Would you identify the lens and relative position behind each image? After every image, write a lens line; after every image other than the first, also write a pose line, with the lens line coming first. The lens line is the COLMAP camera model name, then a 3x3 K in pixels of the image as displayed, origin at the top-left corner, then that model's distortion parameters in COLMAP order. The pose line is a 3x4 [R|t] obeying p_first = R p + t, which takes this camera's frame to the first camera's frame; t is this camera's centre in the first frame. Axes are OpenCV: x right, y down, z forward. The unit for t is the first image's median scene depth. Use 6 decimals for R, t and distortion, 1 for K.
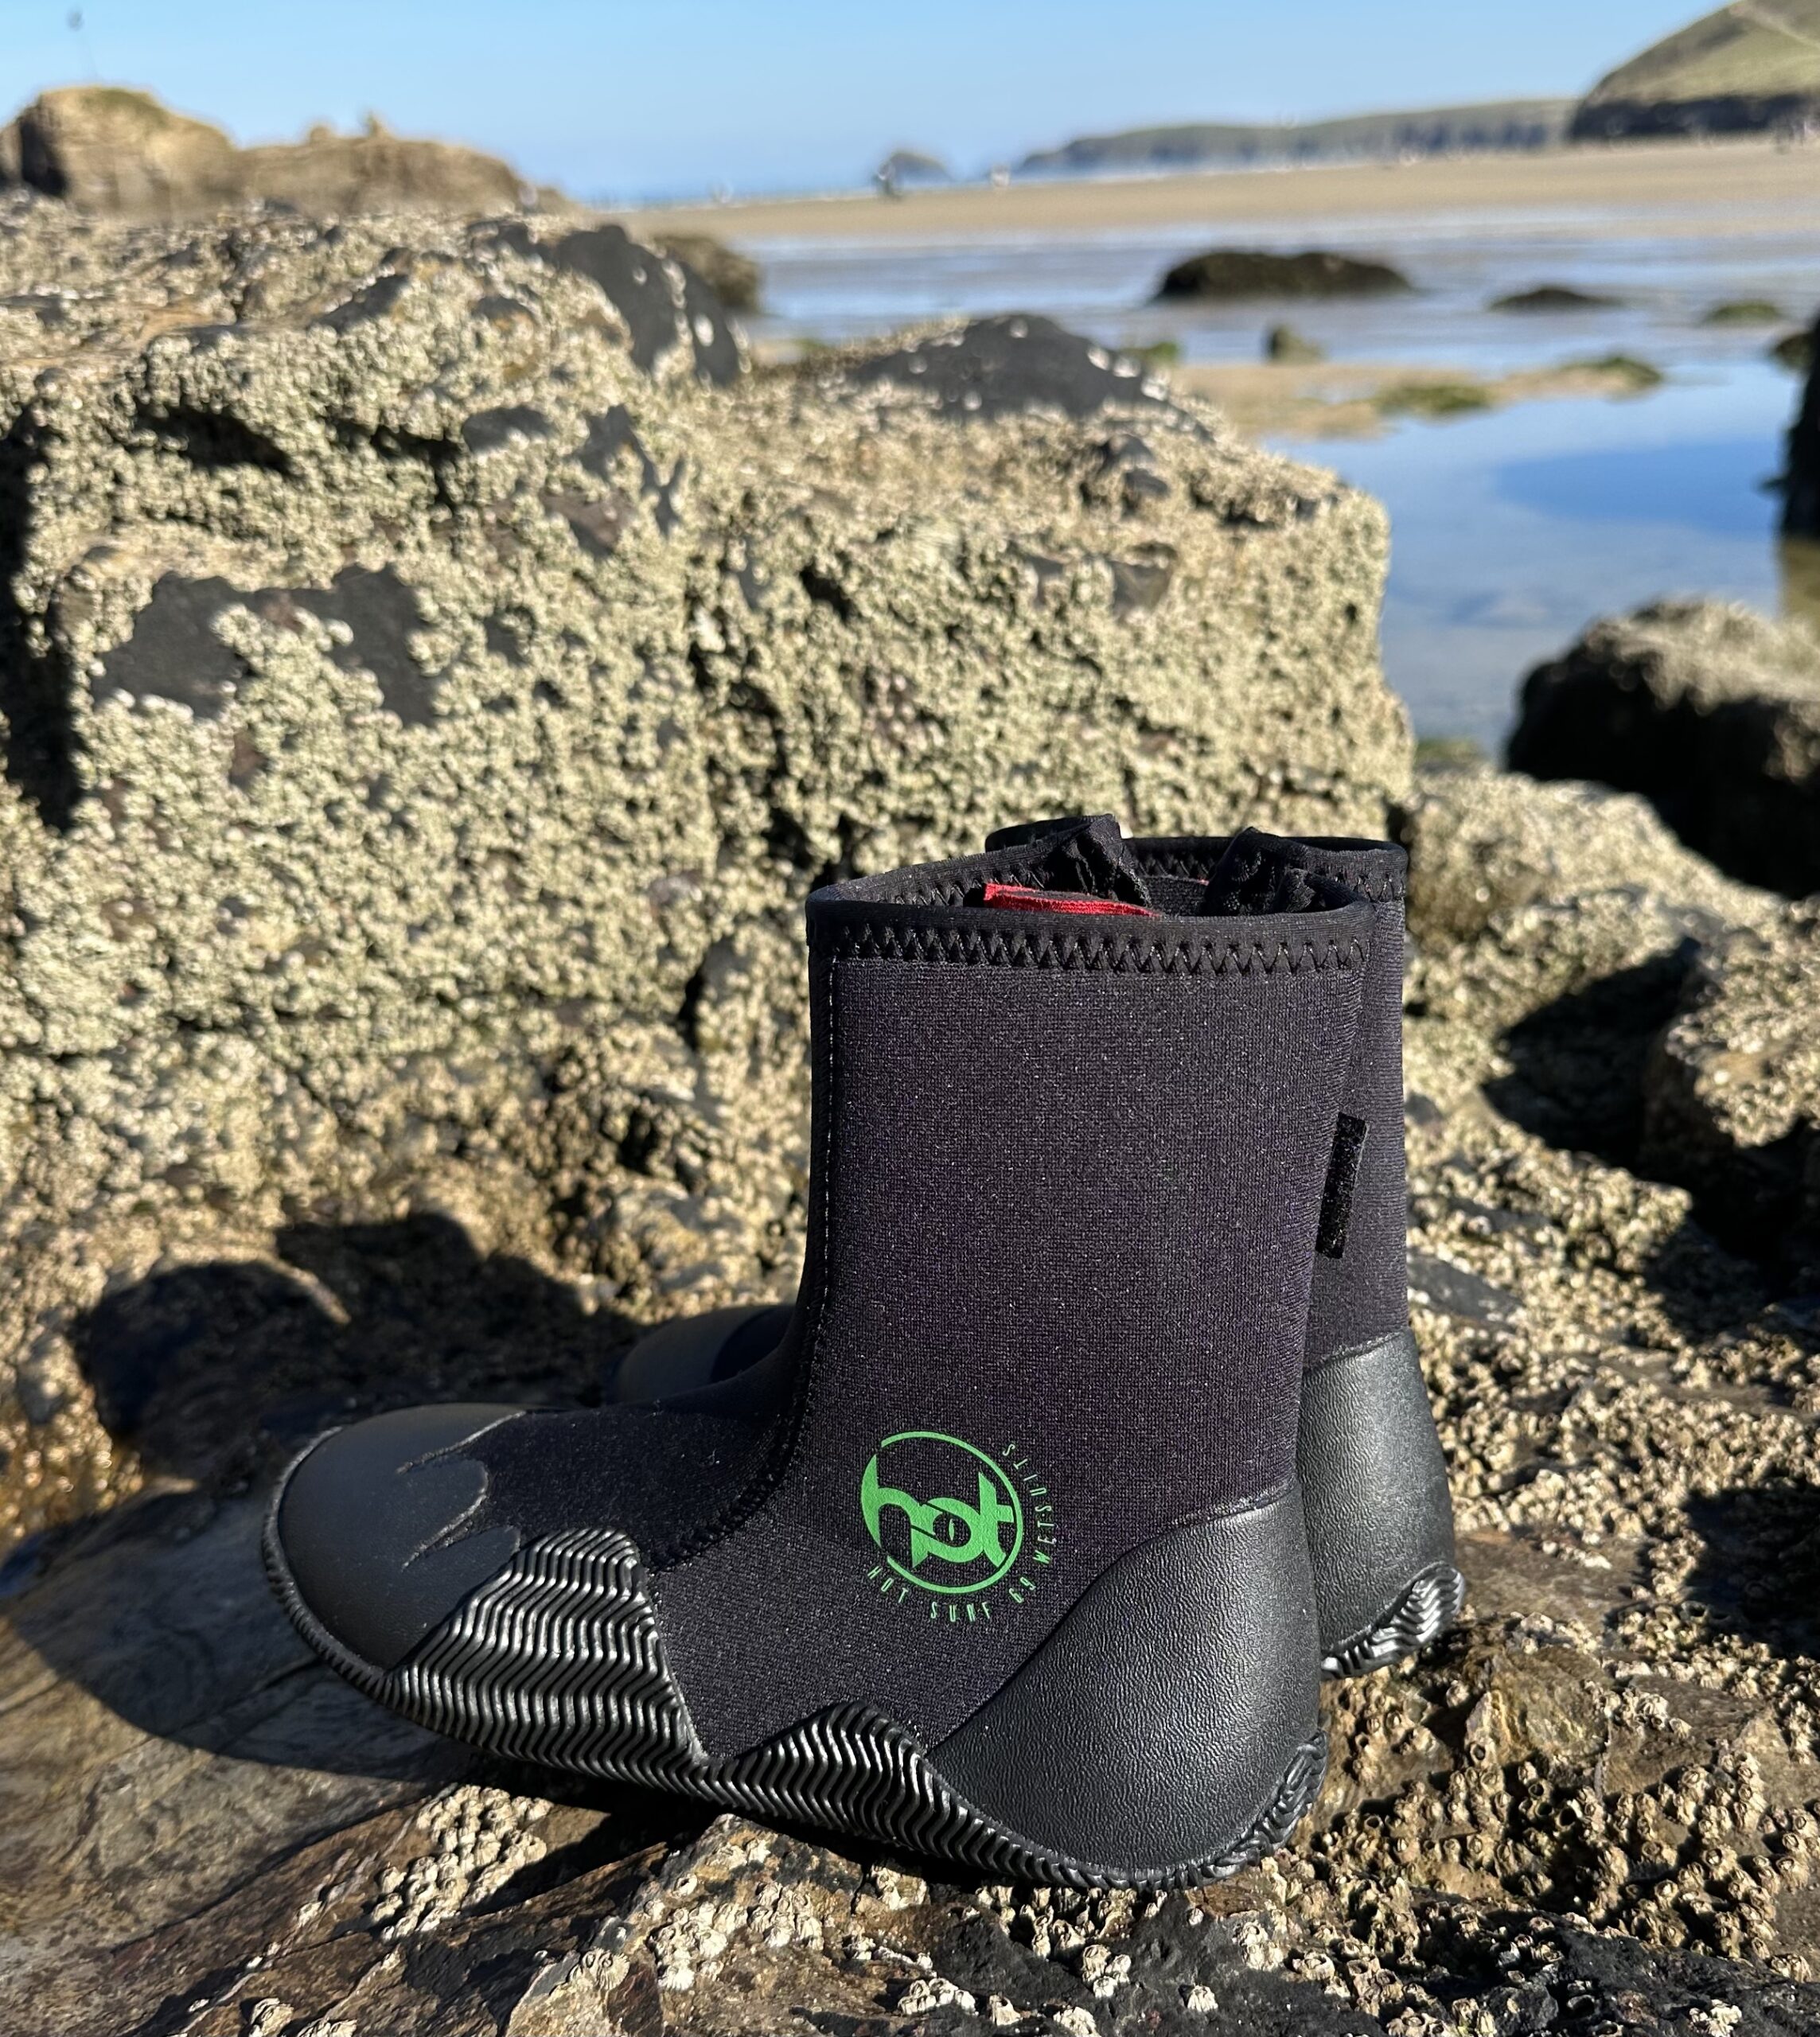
lens RADIAL K [[2325.2, 0, 1029.3], [0, 2325.2, 1158.7], [0, 0, 1]] dist [0.151256, -0.391002]
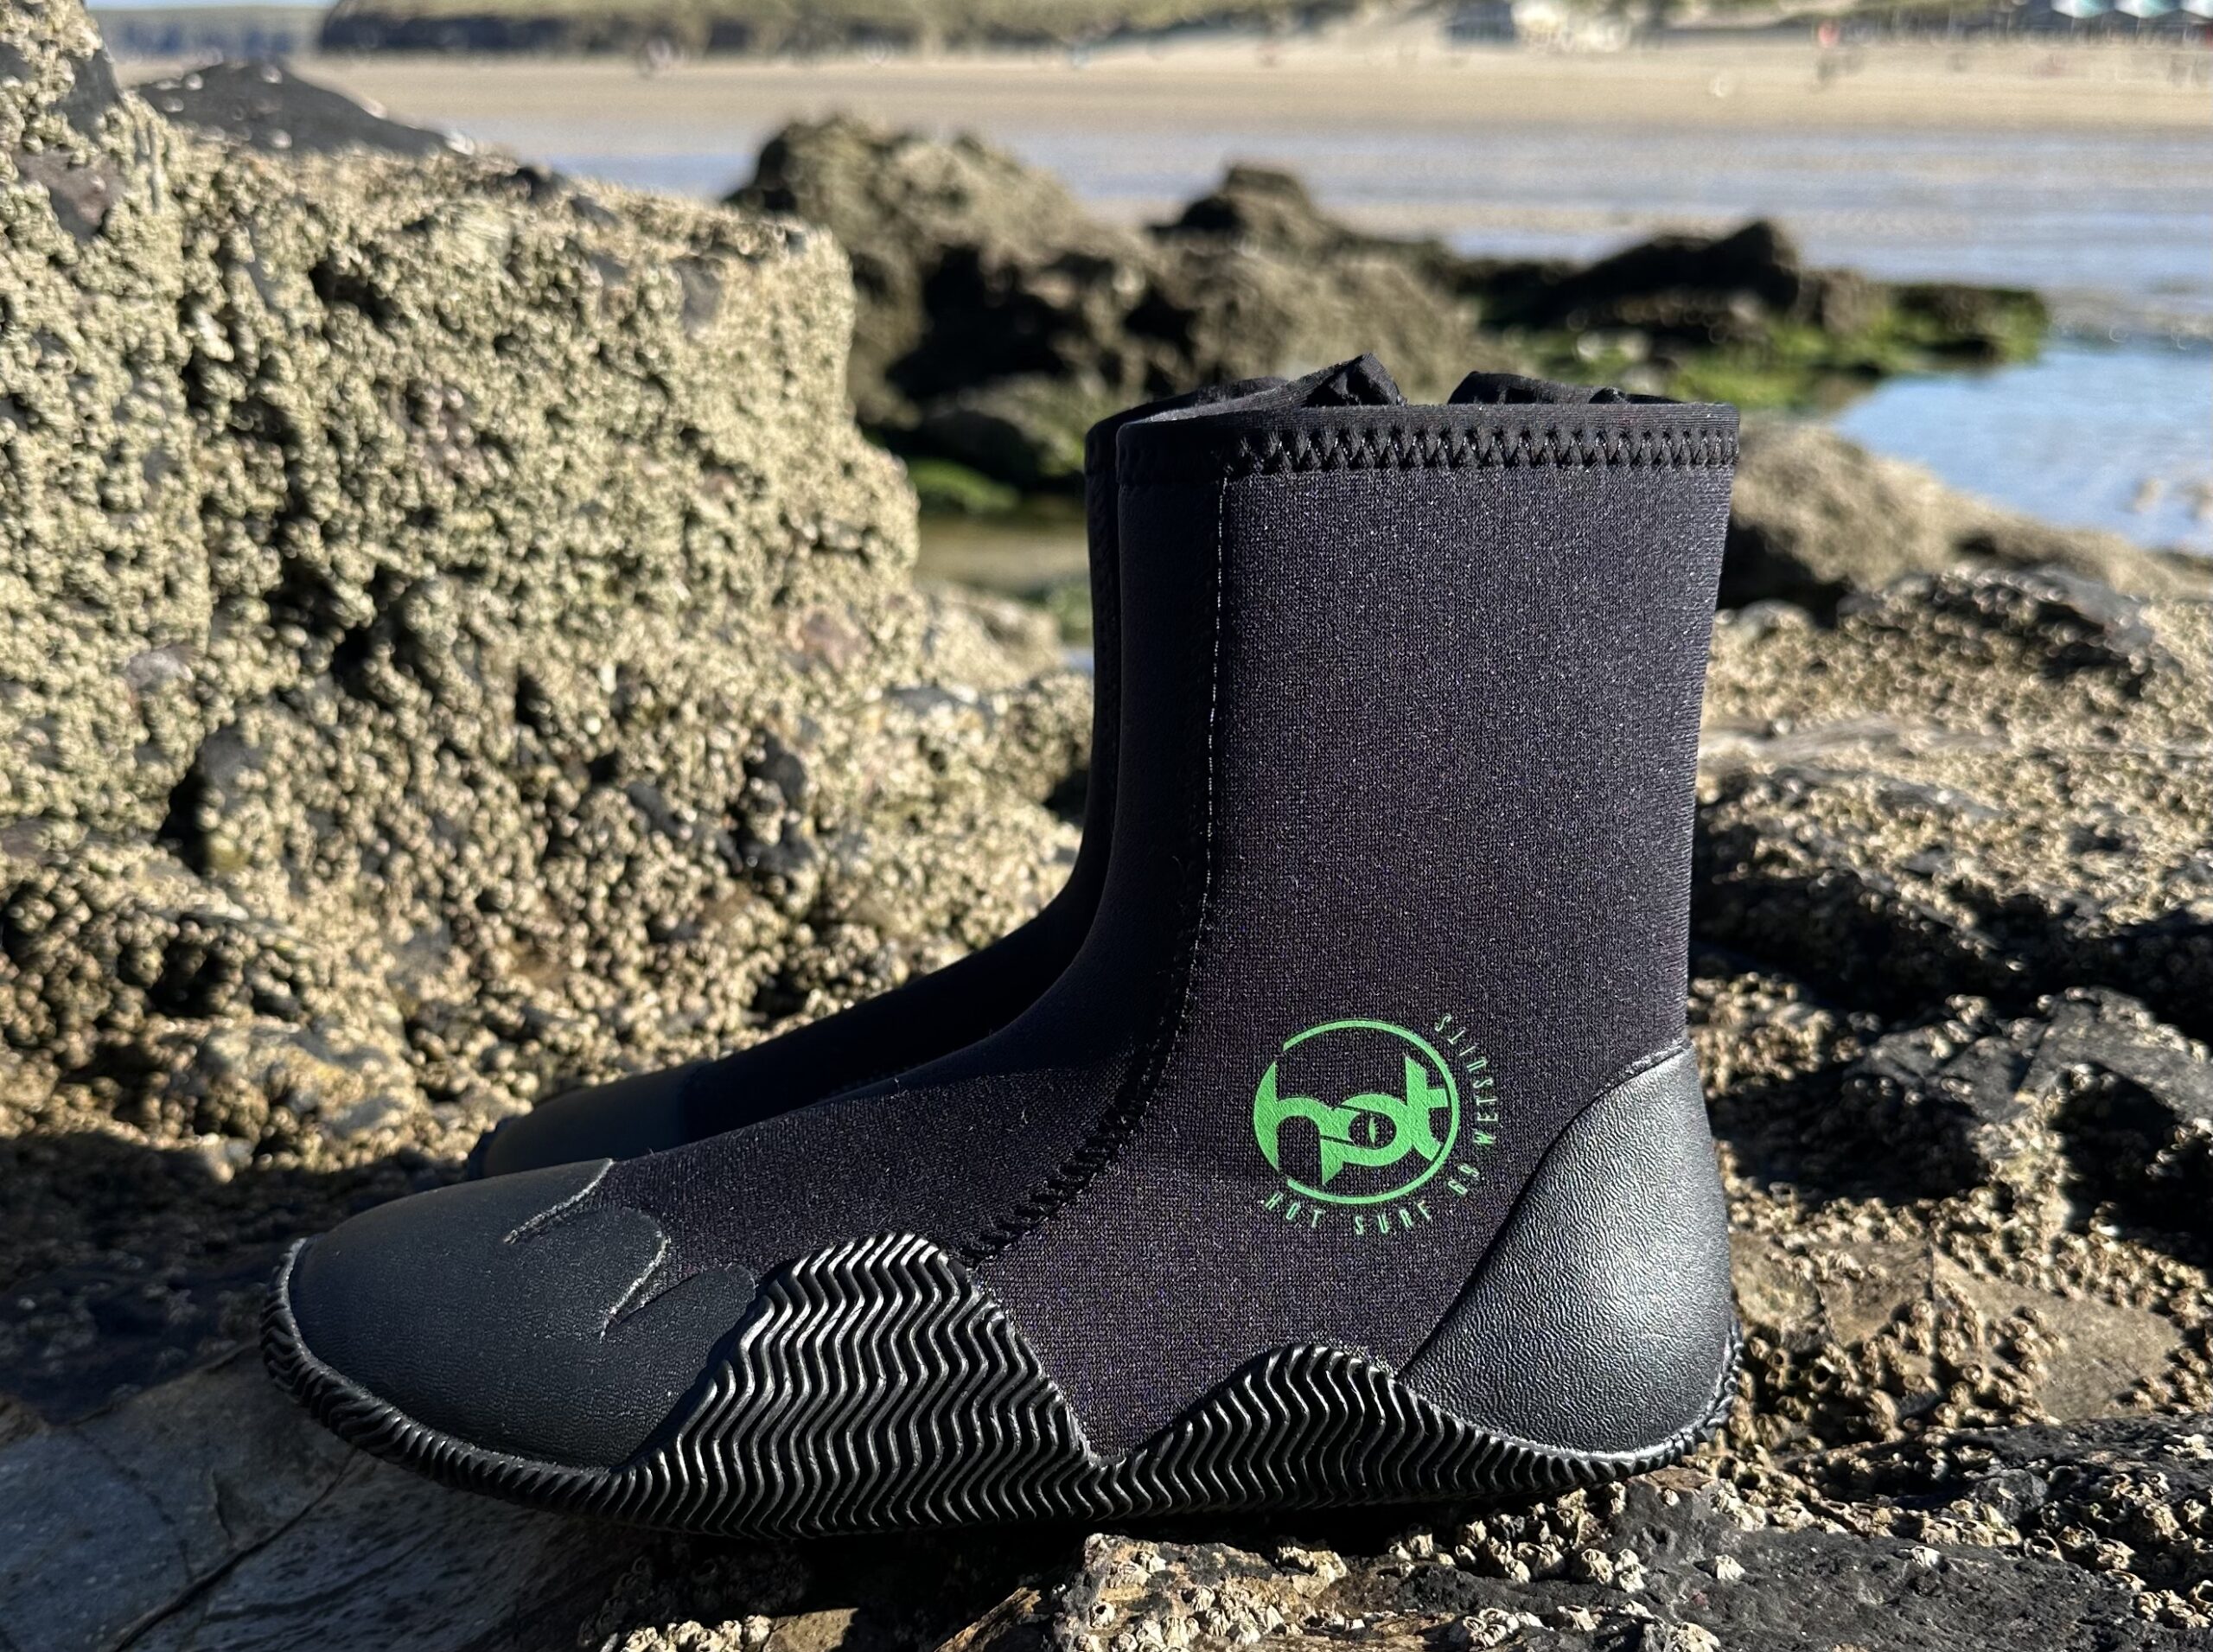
lens RADIAL K [[2575.7, 0, 1098.9], [0, 2575.7, 990.7], [0, 0, 1]] dist [0.216655, -0.688383]
pose [[0.871611, -0.101658, 0.479542, -0.319775], [0.135574, 0.990094, -0.036529, 0.069042], [-0.471078, 0.096853, 0.876758, 0.095018]]
